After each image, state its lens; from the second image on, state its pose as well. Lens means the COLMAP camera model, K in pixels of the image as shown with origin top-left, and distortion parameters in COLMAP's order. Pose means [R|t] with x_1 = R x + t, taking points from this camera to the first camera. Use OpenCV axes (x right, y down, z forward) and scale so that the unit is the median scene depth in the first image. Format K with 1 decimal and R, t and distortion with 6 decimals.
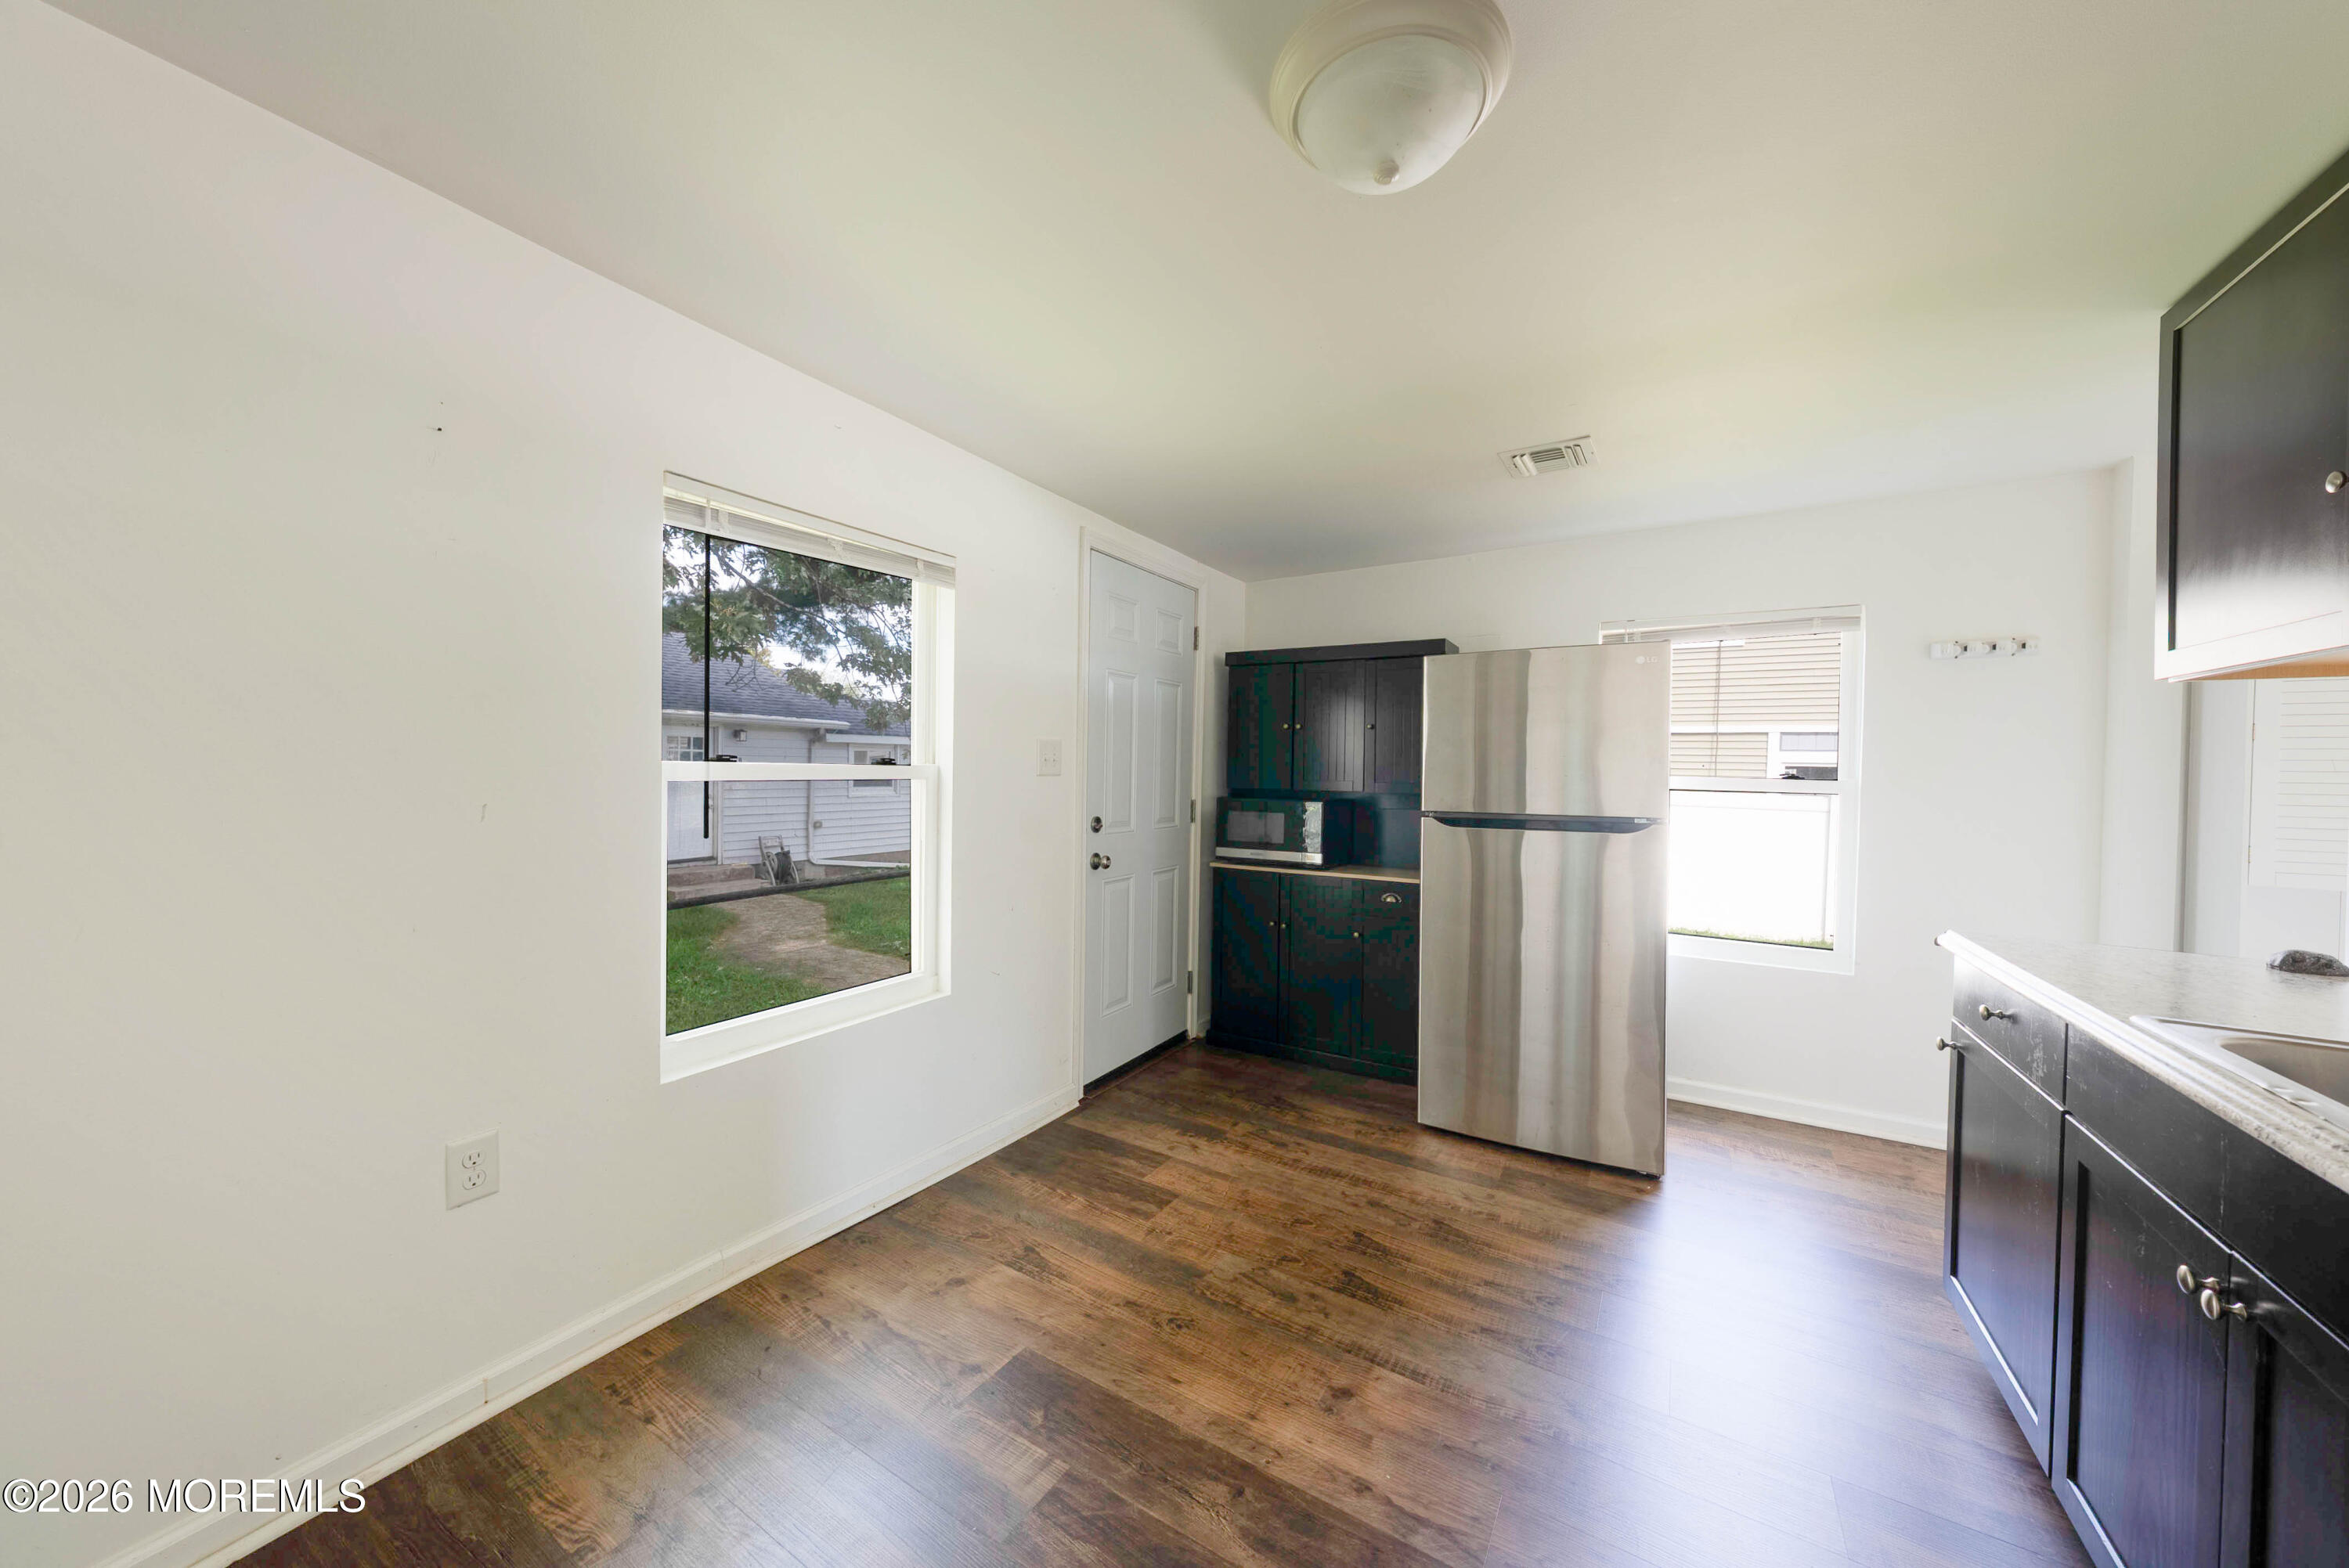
lens RADIAL K [[817.9, 0, 1174.5], [0, 817.9, 784.0], [0, 0, 1]] dist [-0.000583, -0.000092]
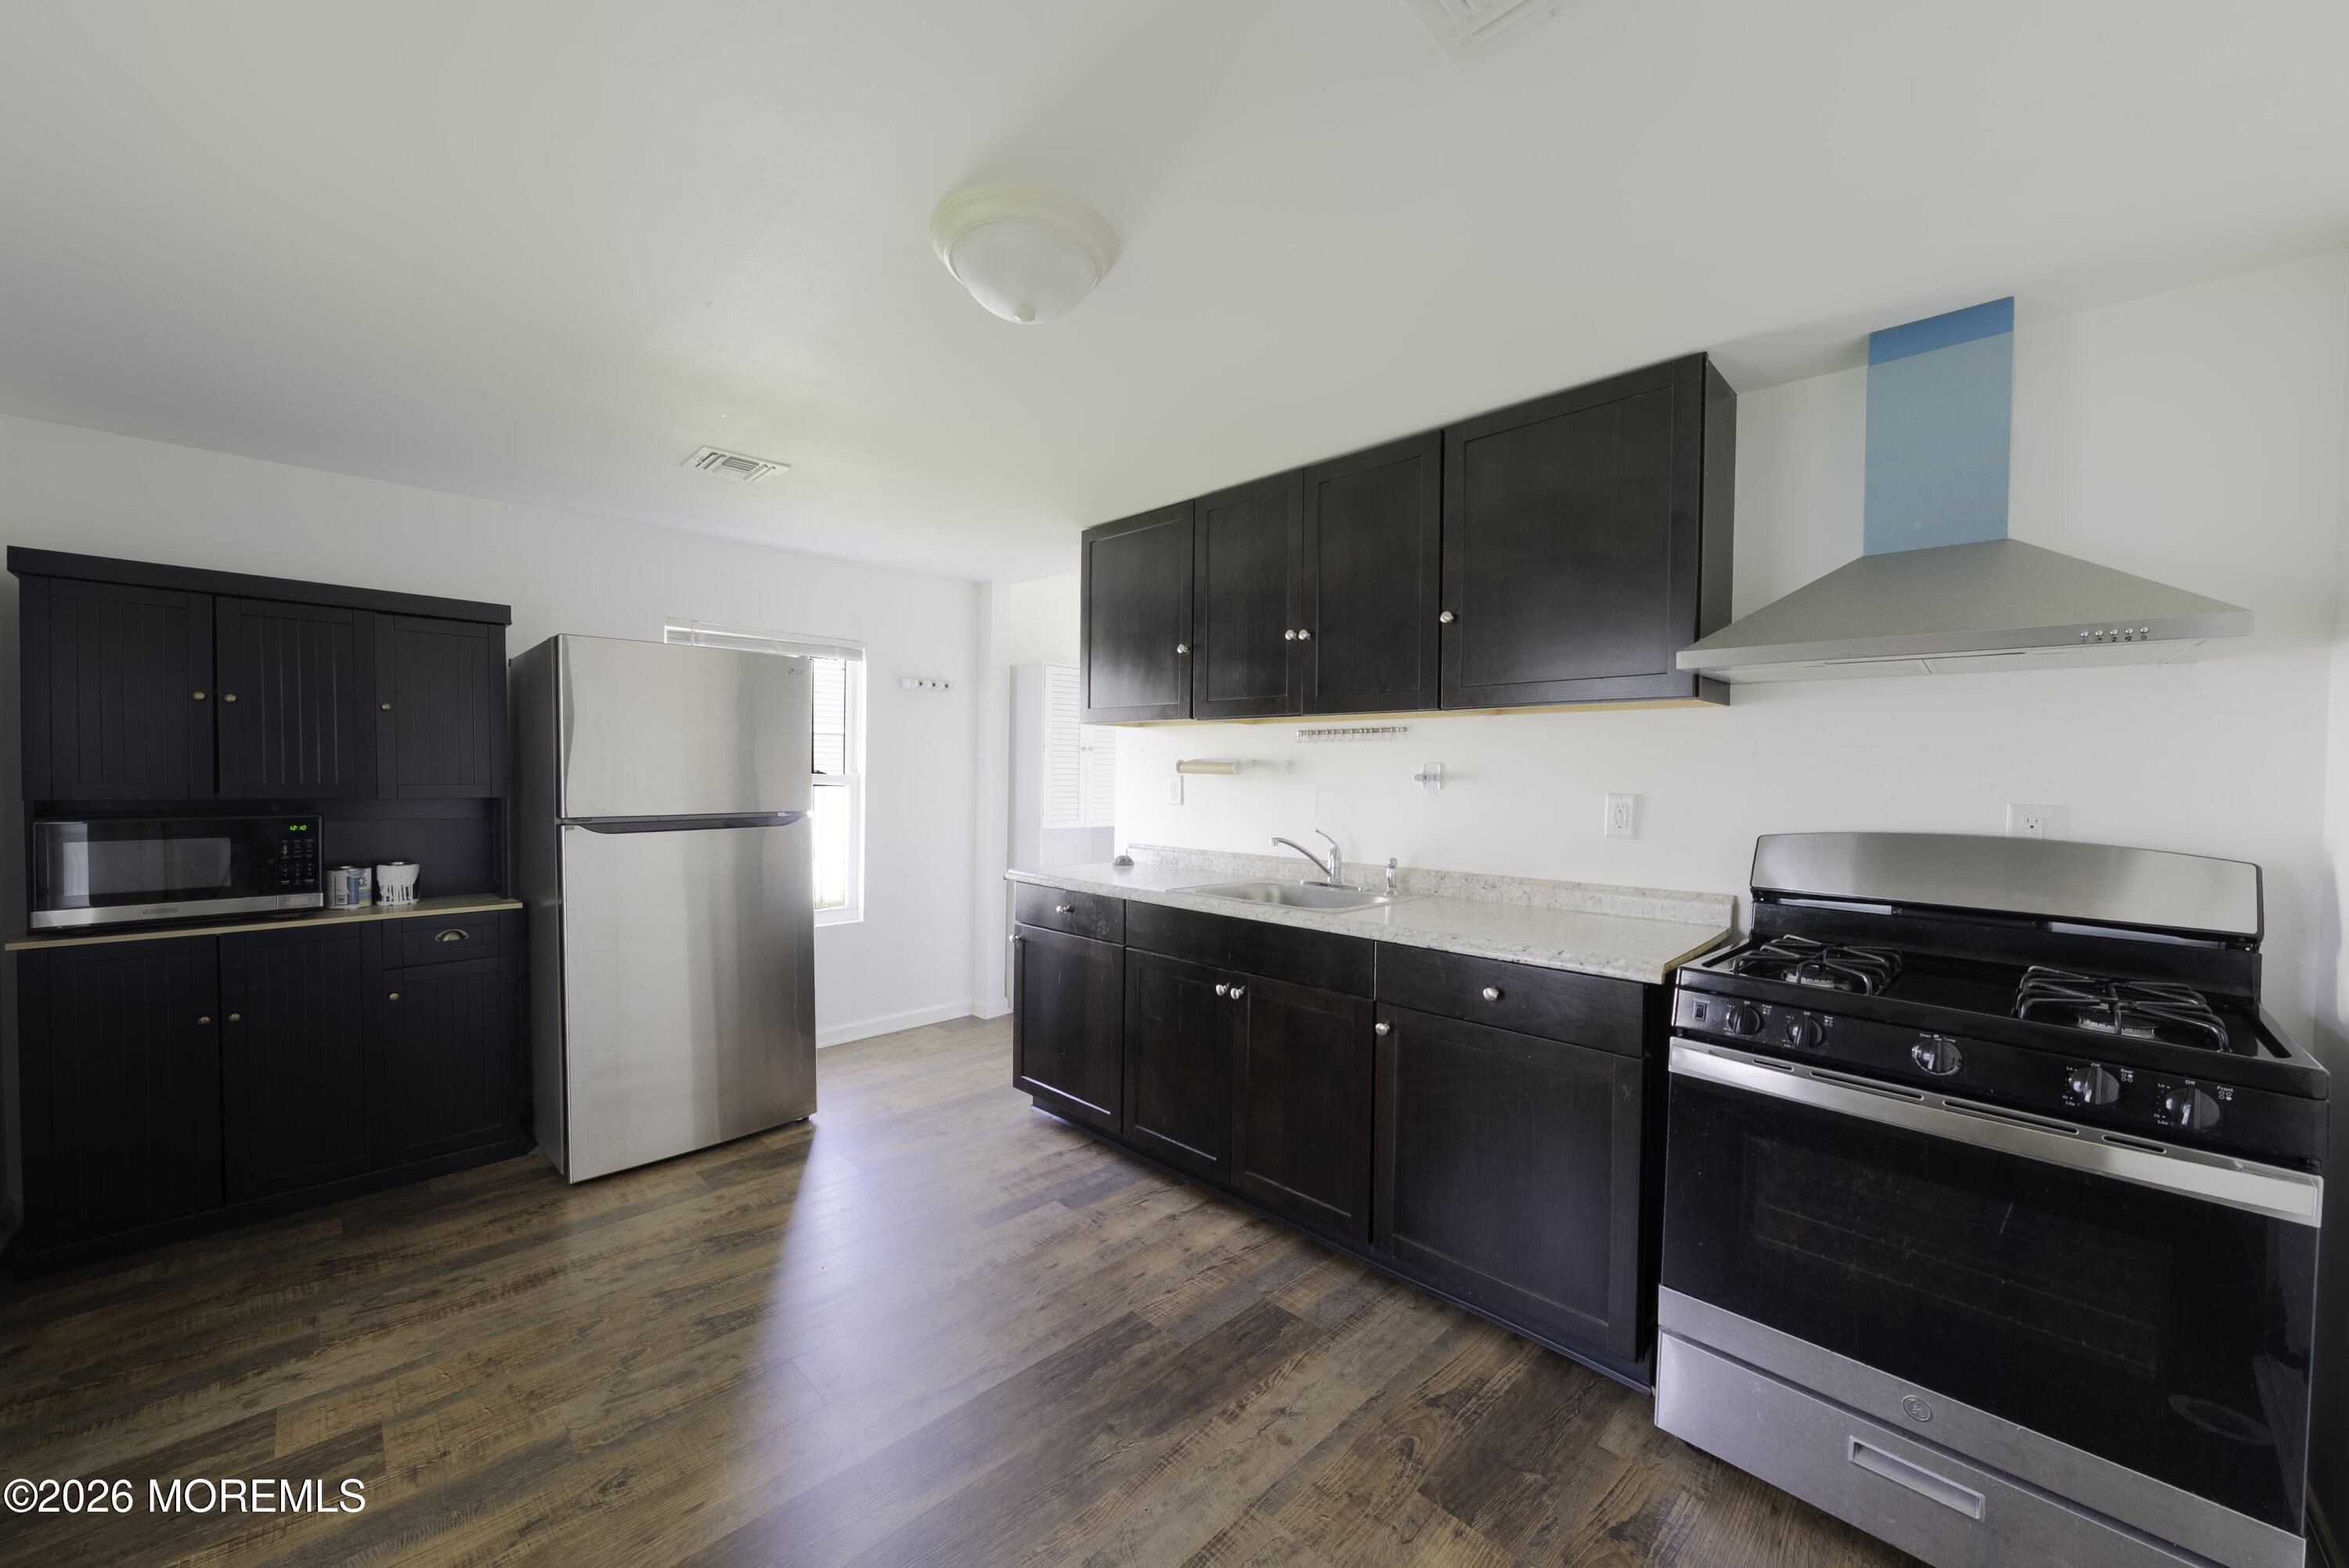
lens RADIAL K [[855.2, 0, 1174.5], [0, 855.2, 784.0], [0, 0, 1]] dist [0.000984, 0.000170]
pose [[0.245988, -0.025882, 0.968927, -0.459424], [0.008749, 0.999662, 0.024482, -0.020845], [-0.969233, 0.002455, 0.246131, 0.195667]]
